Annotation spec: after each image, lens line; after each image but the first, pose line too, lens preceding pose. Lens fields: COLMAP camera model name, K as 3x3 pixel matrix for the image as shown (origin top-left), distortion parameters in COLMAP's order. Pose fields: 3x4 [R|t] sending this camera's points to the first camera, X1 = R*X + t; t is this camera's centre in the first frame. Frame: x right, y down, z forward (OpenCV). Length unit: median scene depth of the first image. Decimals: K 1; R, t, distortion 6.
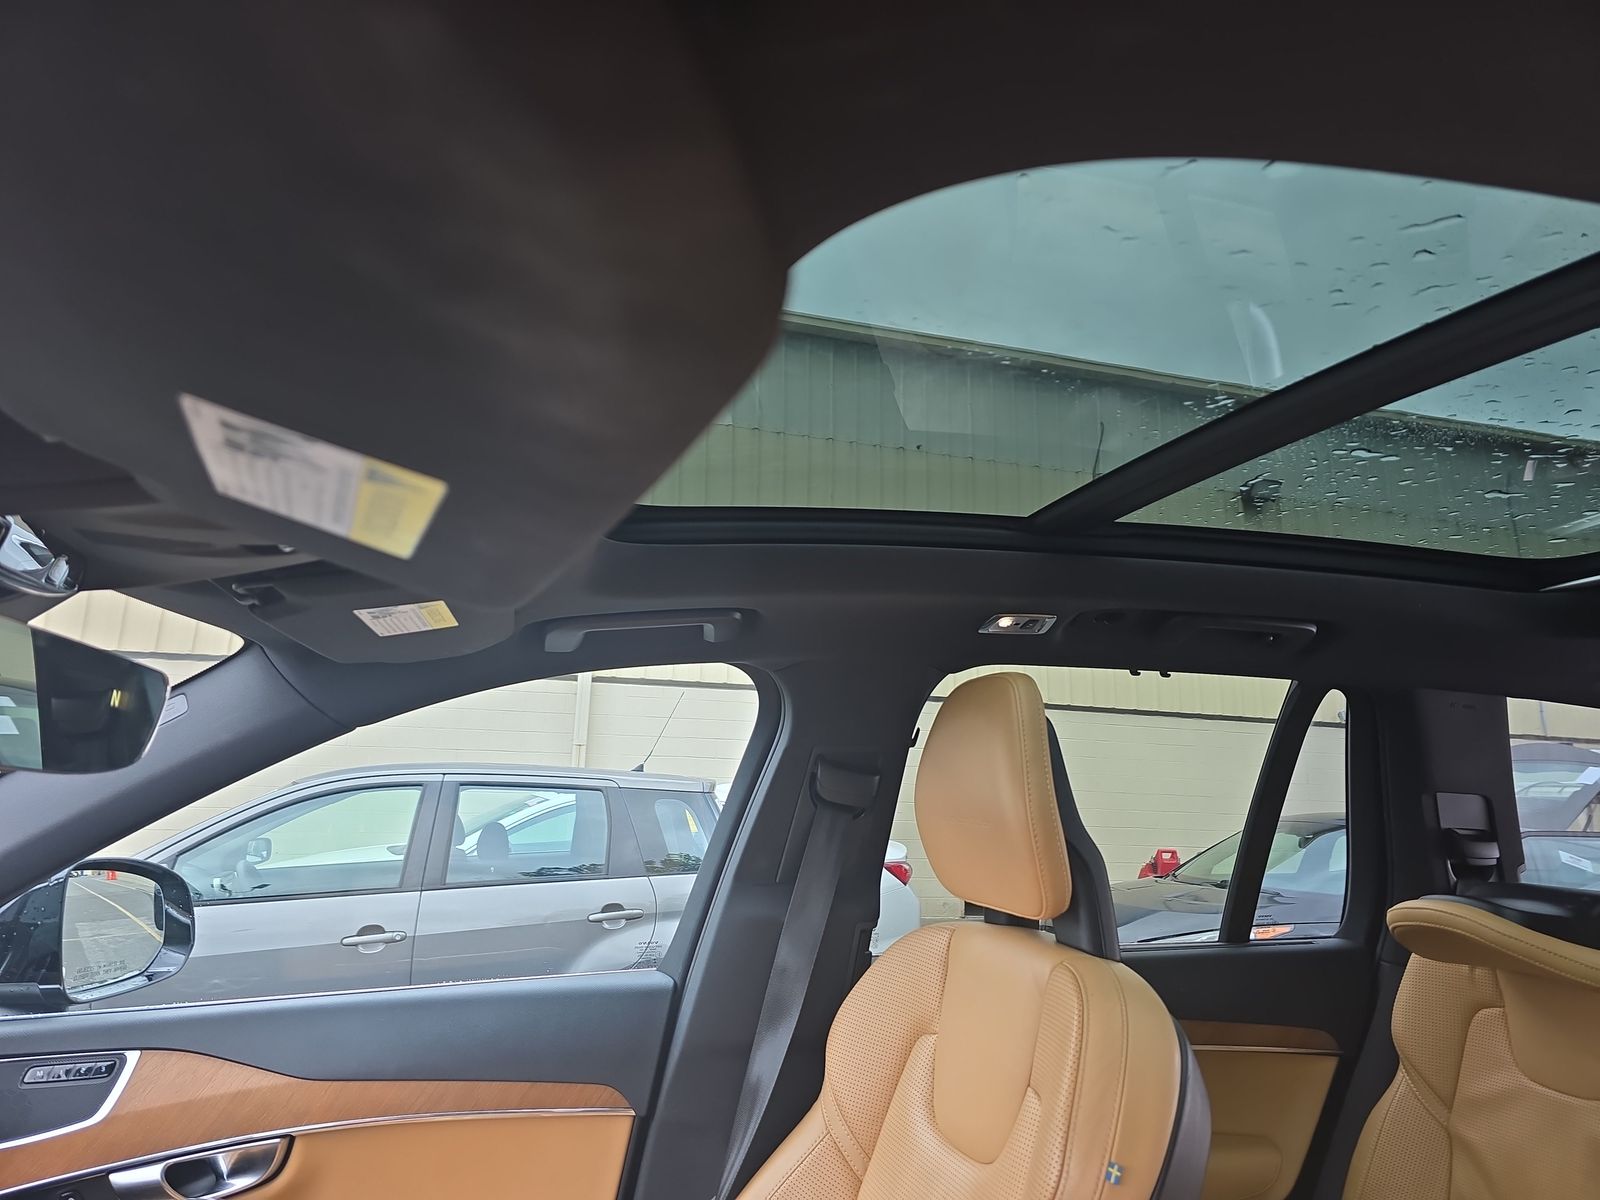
lens RADIAL K [[1062.3, 0, 800.0], [0, 1062.3, 600.0], [0, 0, 1]] dist [0.052475, -0.061145]
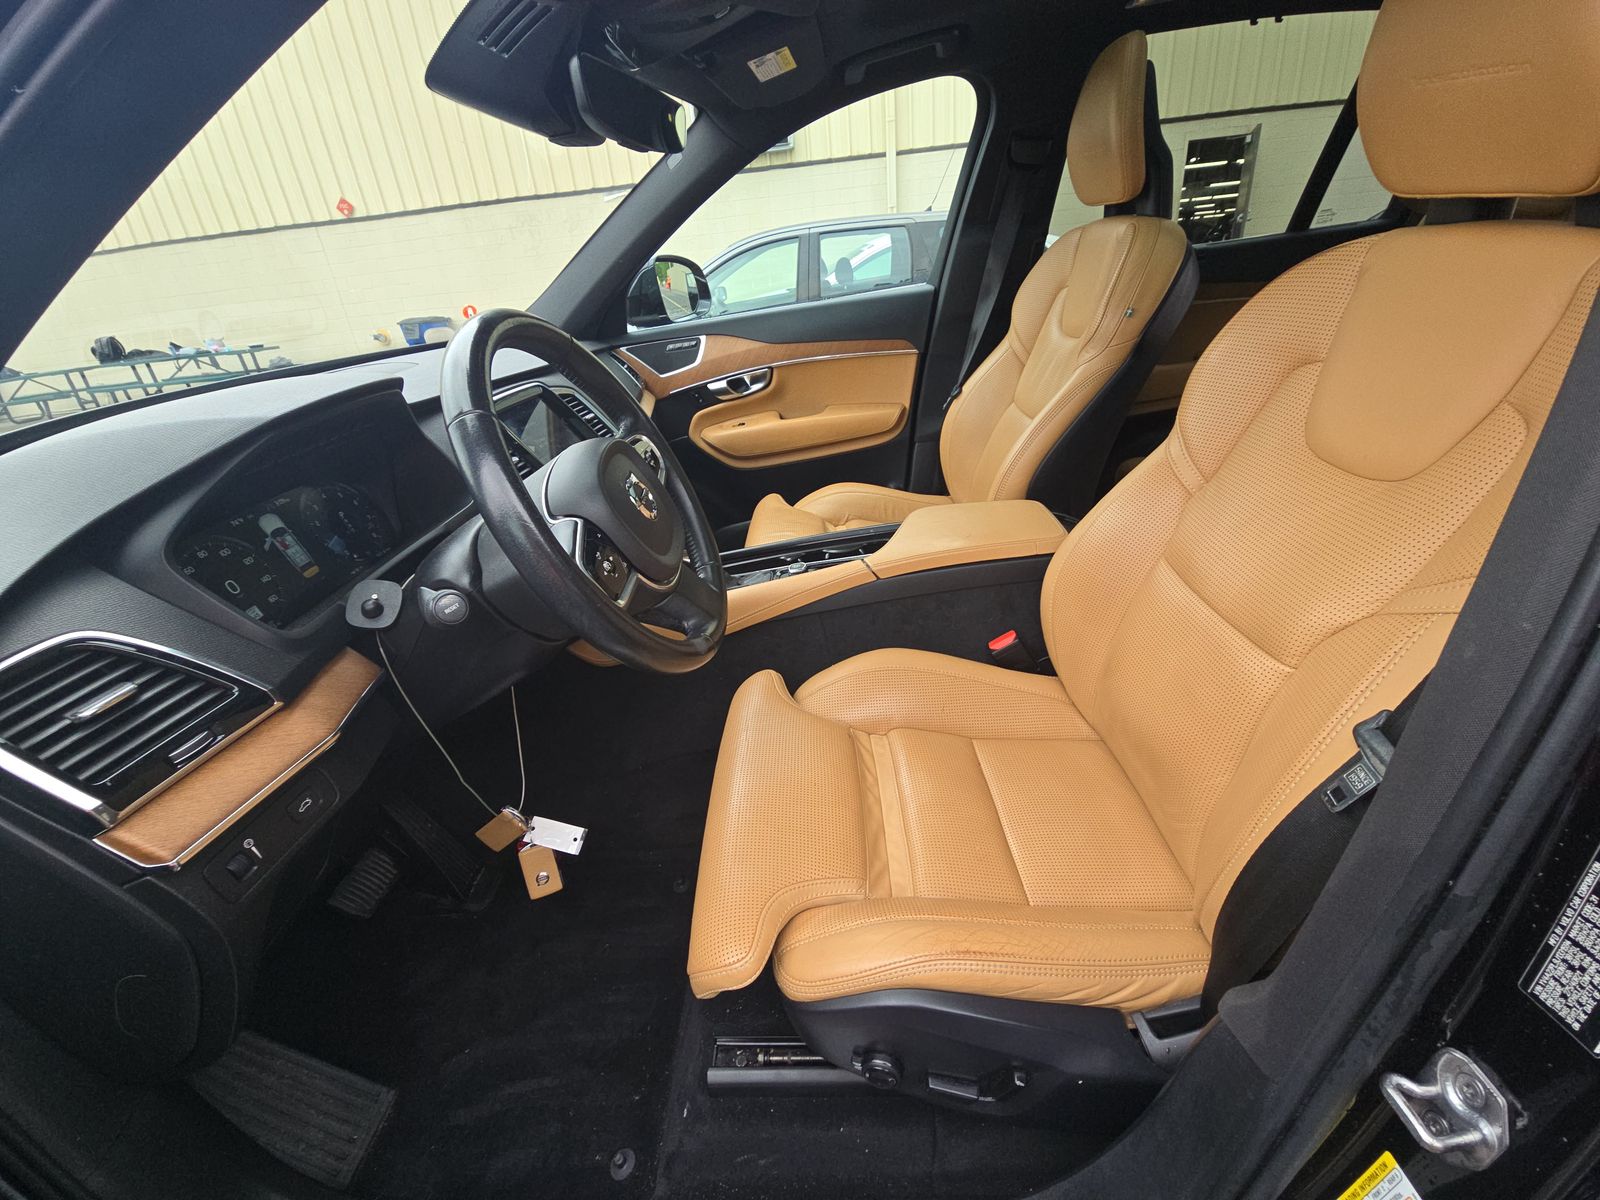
lens RADIAL K [[646.8, 0, 800.0], [0, 646.8, 600.0], [0, 0, 1]] dist [-0.004416, -0.000276]
pose [[0.937132, 0.048693, -0.345562, 0.098986], [0.178100, 0.784819, 0.593581, 0.067435], [0.300107, -0.617809, 0.726807, -0.323992]]
